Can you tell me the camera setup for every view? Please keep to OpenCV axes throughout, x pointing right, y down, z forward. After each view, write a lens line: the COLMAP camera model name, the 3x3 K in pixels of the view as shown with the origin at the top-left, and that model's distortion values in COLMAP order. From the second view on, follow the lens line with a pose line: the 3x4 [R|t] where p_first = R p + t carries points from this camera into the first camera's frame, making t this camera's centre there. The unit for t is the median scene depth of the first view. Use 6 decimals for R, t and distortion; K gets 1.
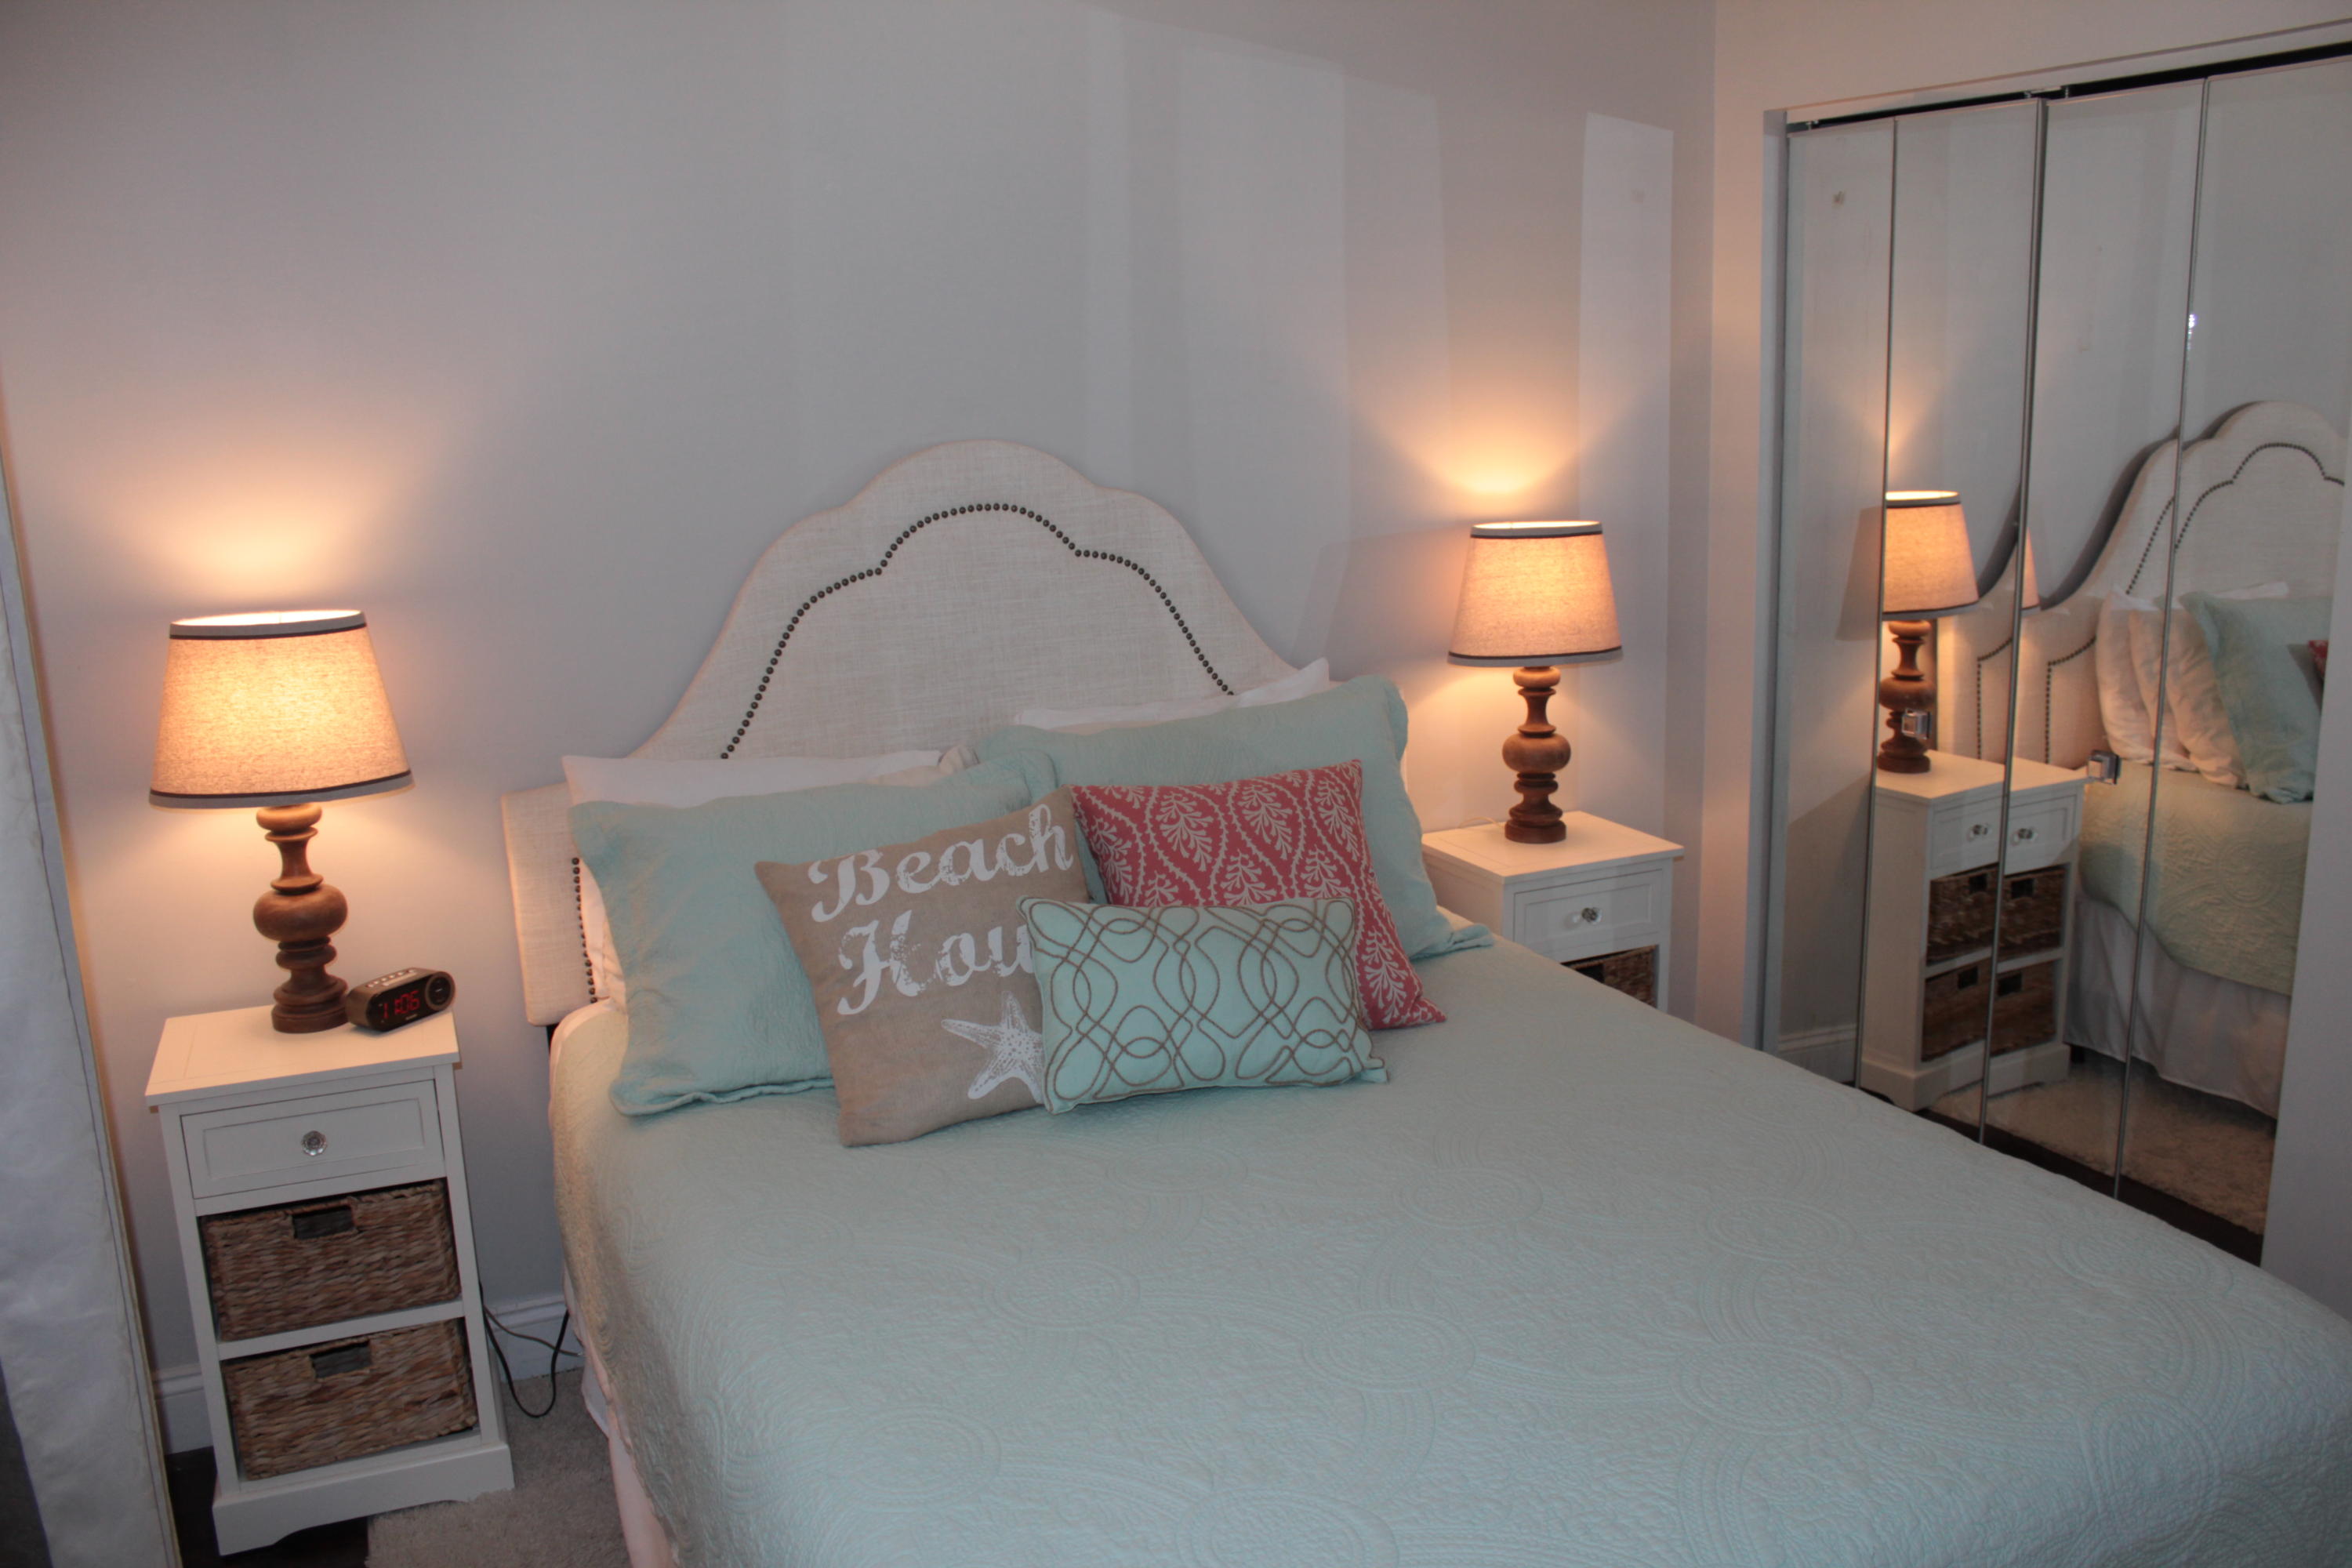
lens RADIAL K [[1936.3, 0, 1190.8], [0, 1936.3, 777.3], [0, 0, 1]] dist [-0.155584, 0.132878]
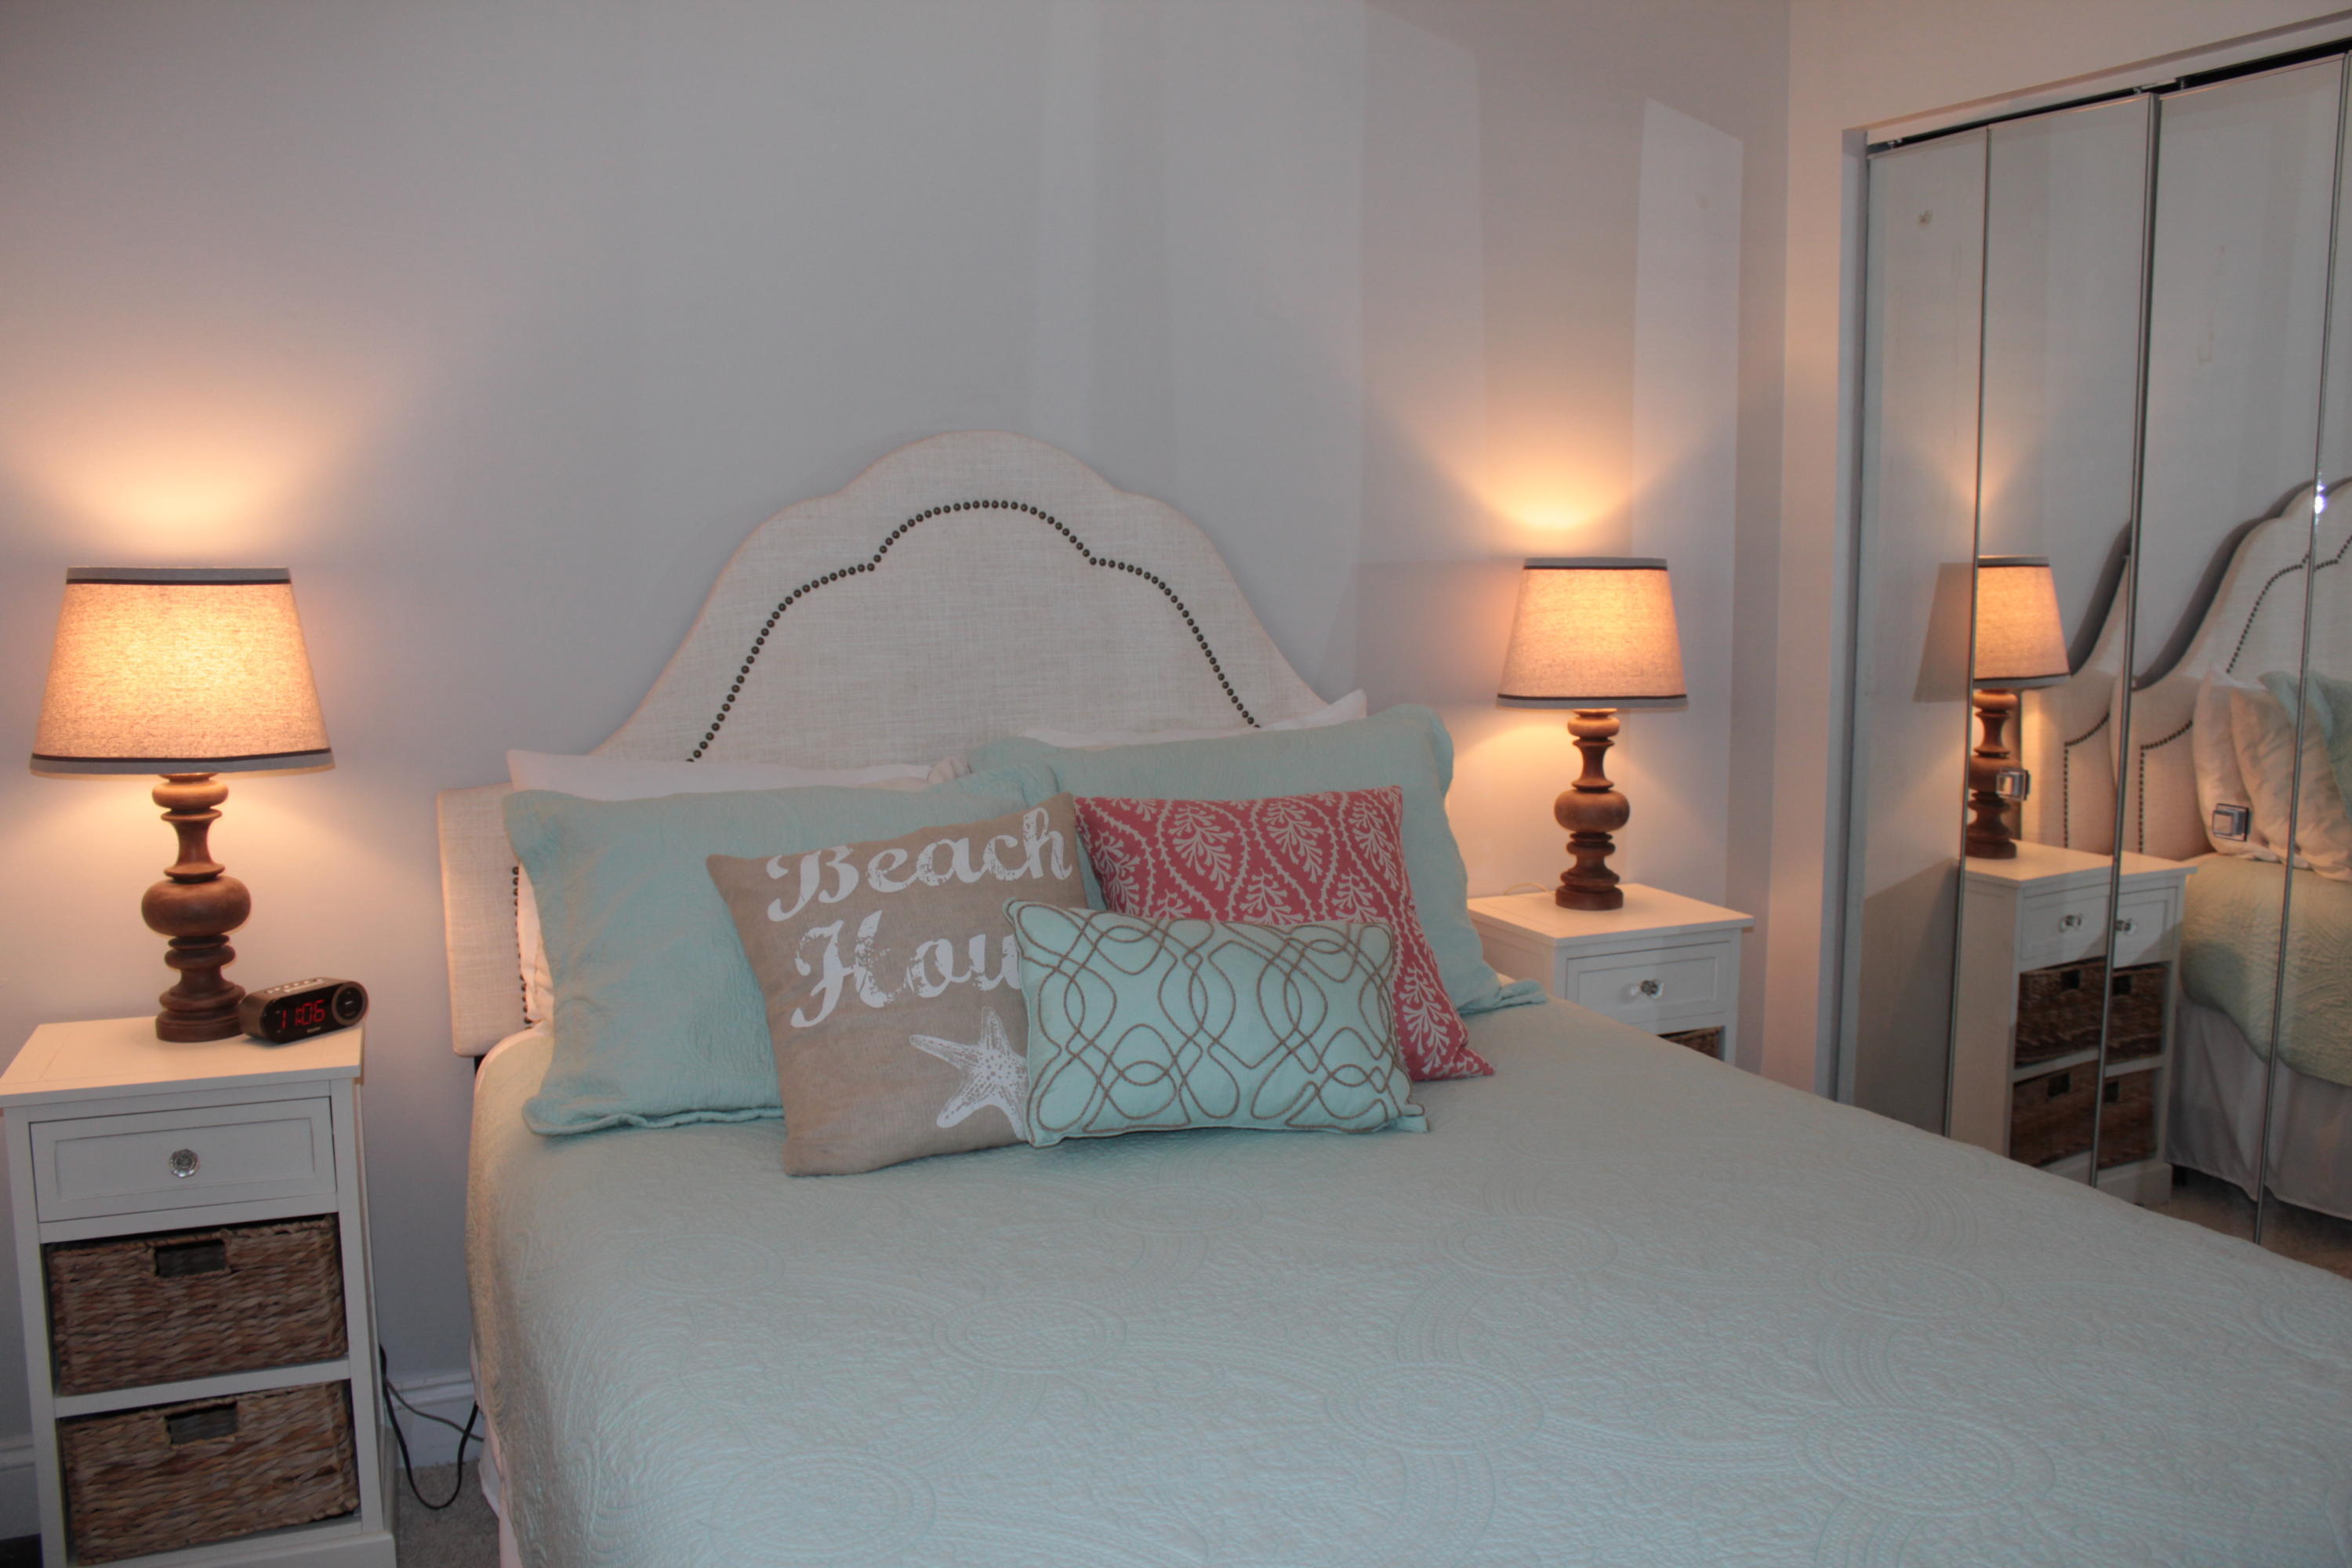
lens RADIAL K [[1936.3, 0, 1190.8], [0, 1936.3, 777.3], [0, 0, 1]] dist [-0.155584, 0.132878]
pose [[0.999507, 0.027889, -0.014446, 0.004267], [-0.029039, 0.995809, -0.086721, 0.074873], [0.011967, 0.087097, 0.996128, 0.125712]]
